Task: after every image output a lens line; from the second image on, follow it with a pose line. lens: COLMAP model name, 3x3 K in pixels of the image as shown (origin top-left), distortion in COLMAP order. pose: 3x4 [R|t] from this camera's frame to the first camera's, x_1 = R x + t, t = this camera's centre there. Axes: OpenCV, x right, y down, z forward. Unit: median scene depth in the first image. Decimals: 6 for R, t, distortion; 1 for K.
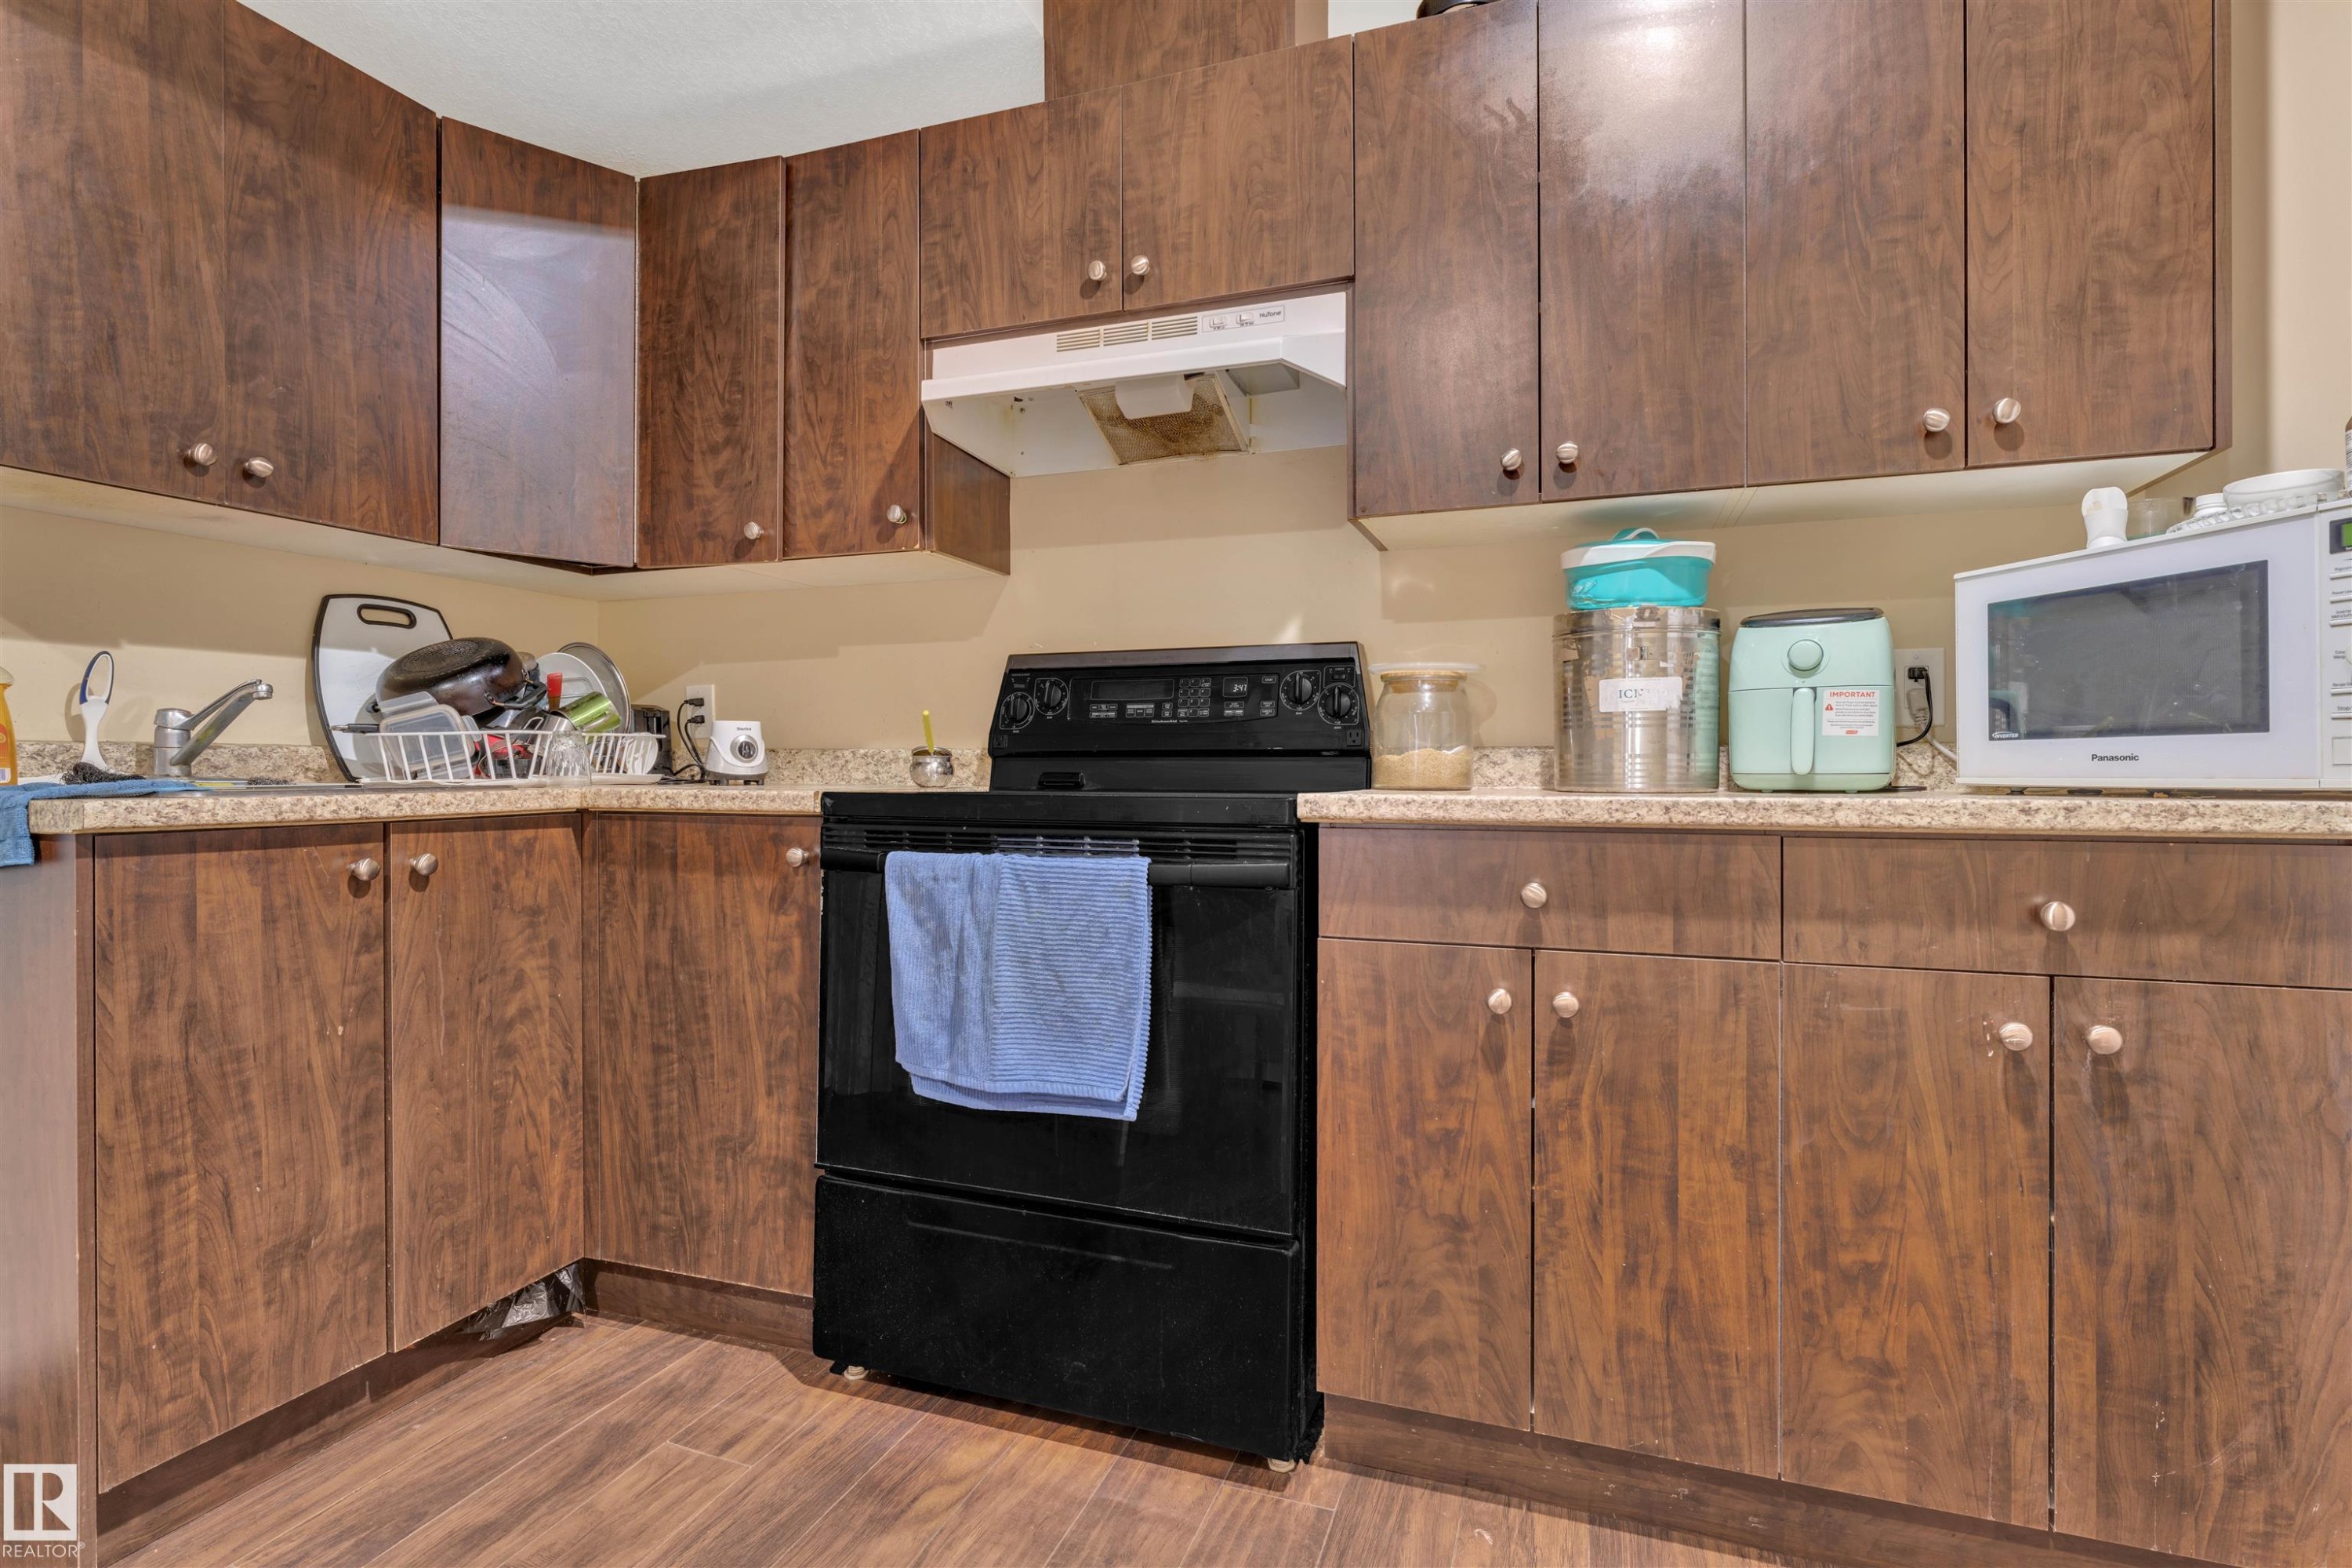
lens RADIAL K [[1149.3, 0, 1170.8], [0, 1149.3, 764.8], [0, 0, 1]] dist [0.000660, 0.000995]
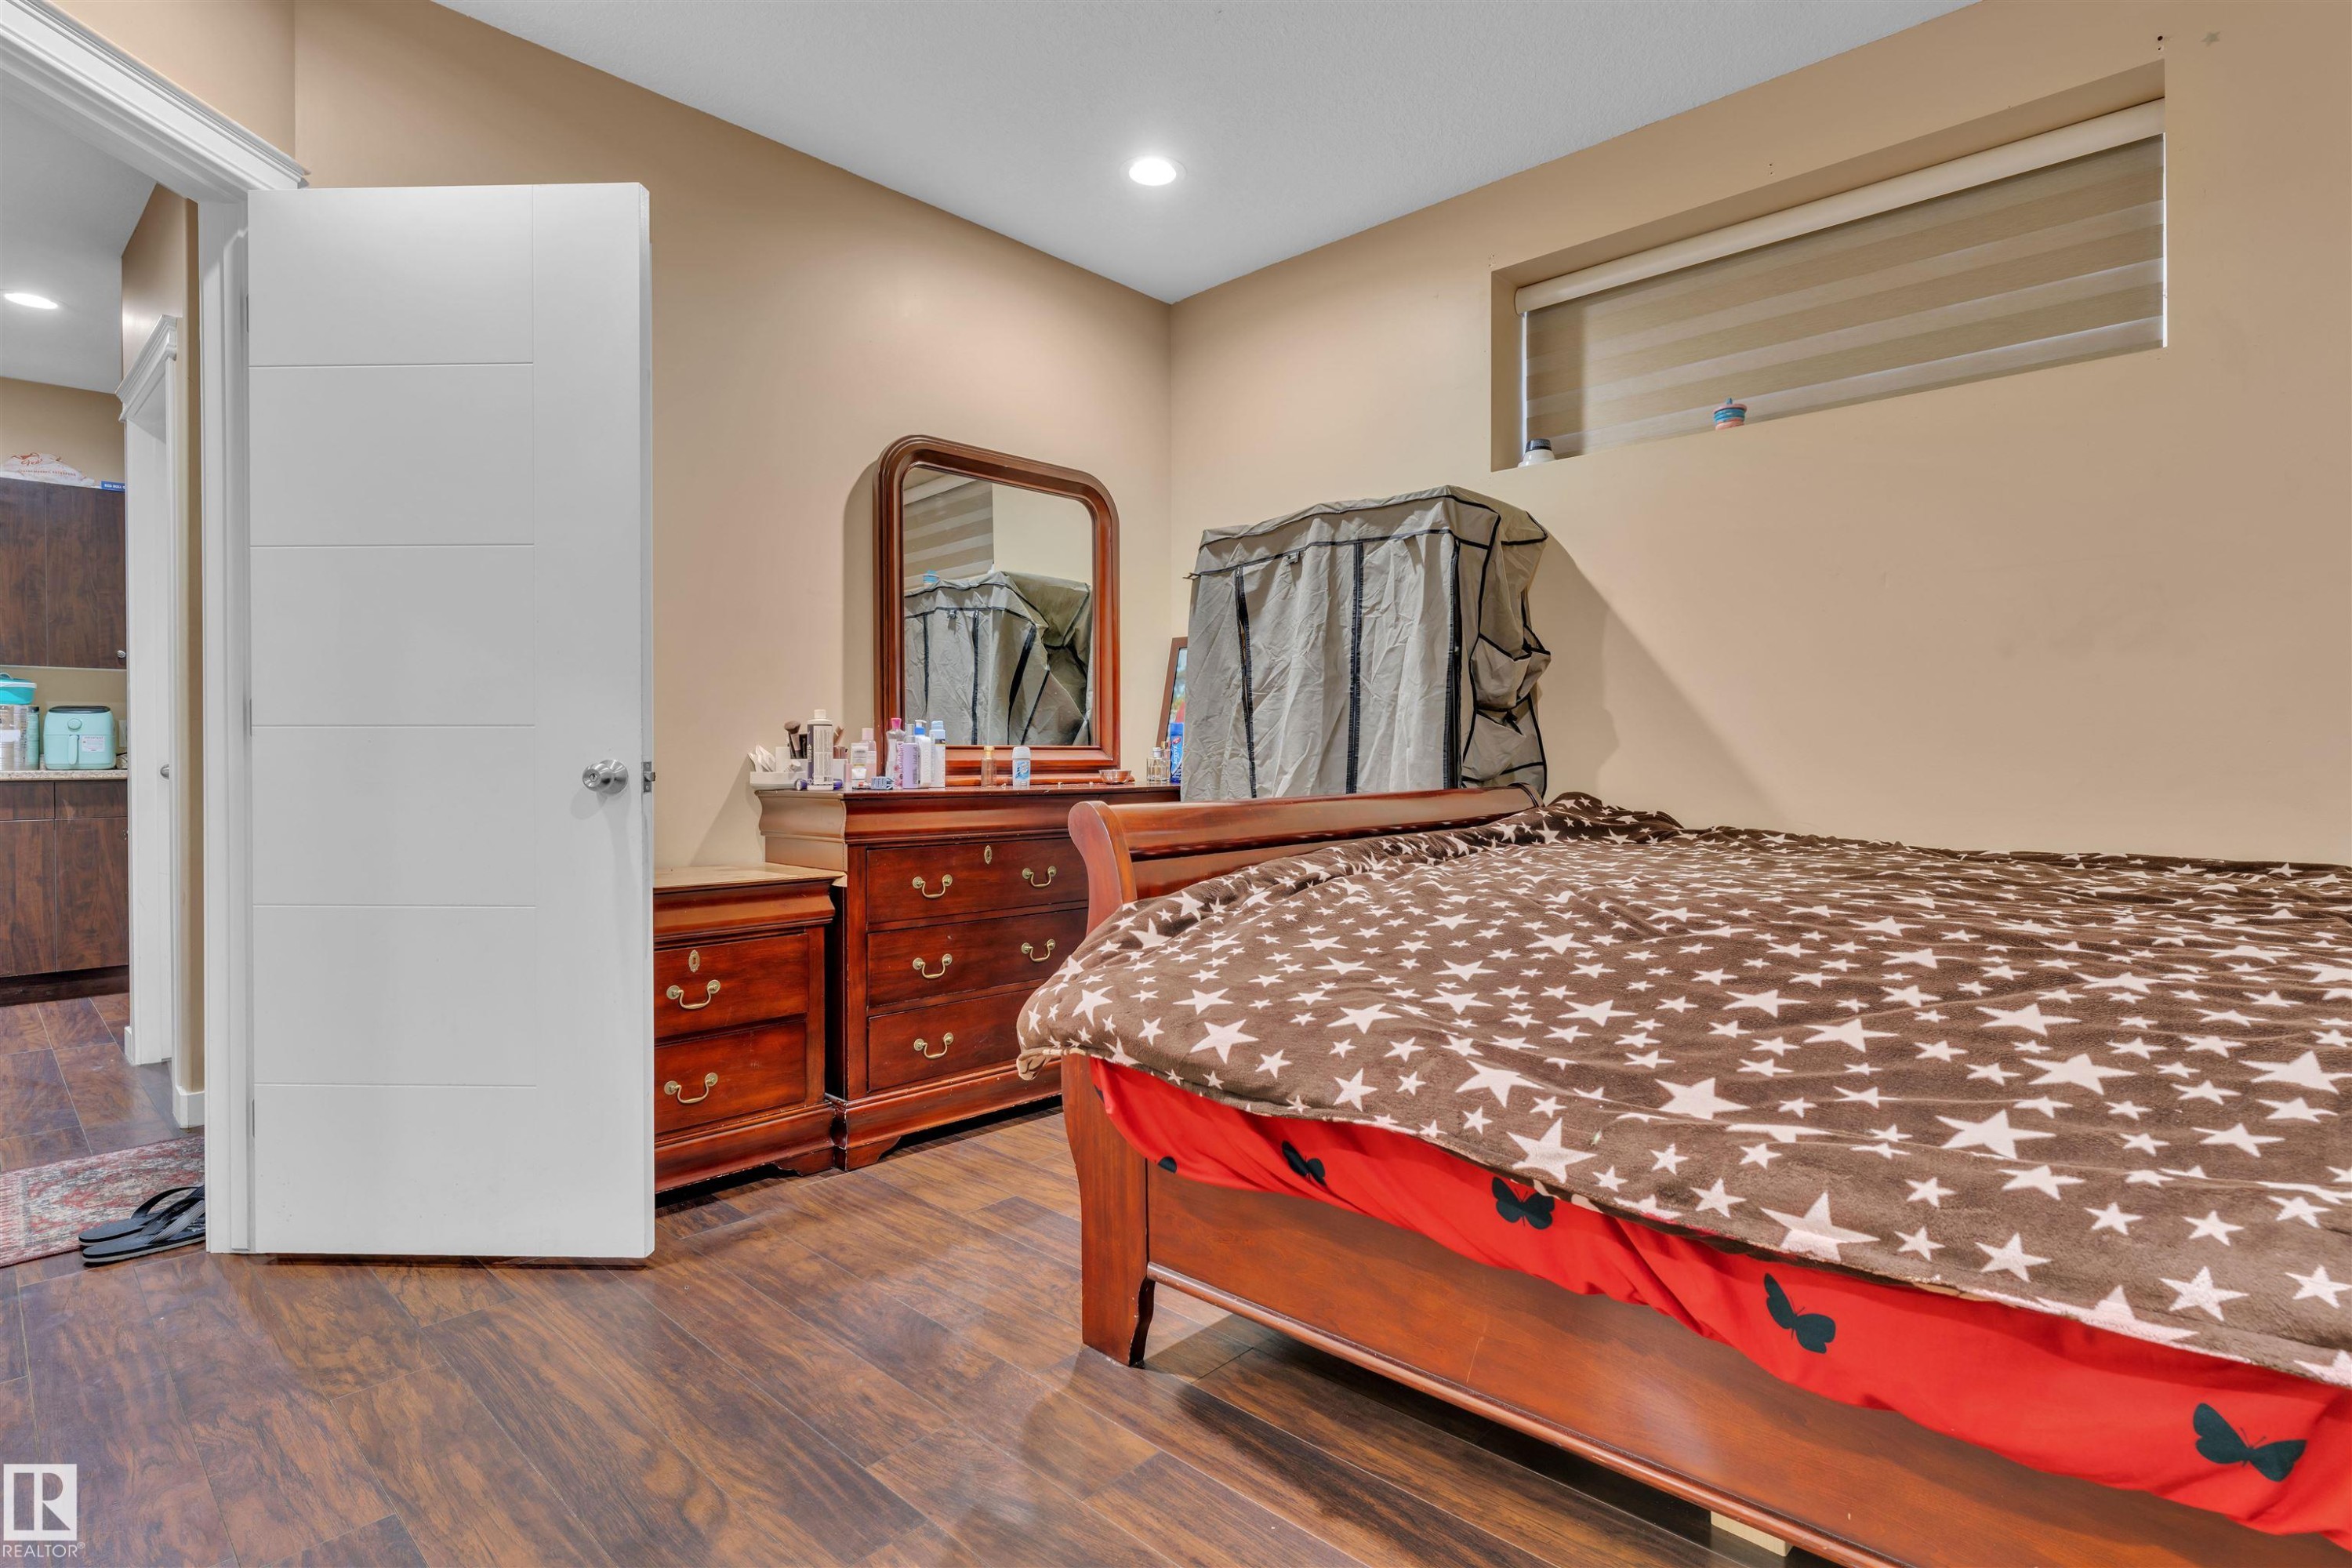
lens RADIAL K [[1149.3, 0, 1170.8], [0, 1149.3, 764.8], [0, 0, 1]] dist [0.000660, 0.000995]
pose [[0.396308, -0.008708, 0.918076, -1.268166], [0.006128, 0.999958, 0.006840, 0.007752], [-0.918097, 0.002915, 0.396345, -3.337332]]
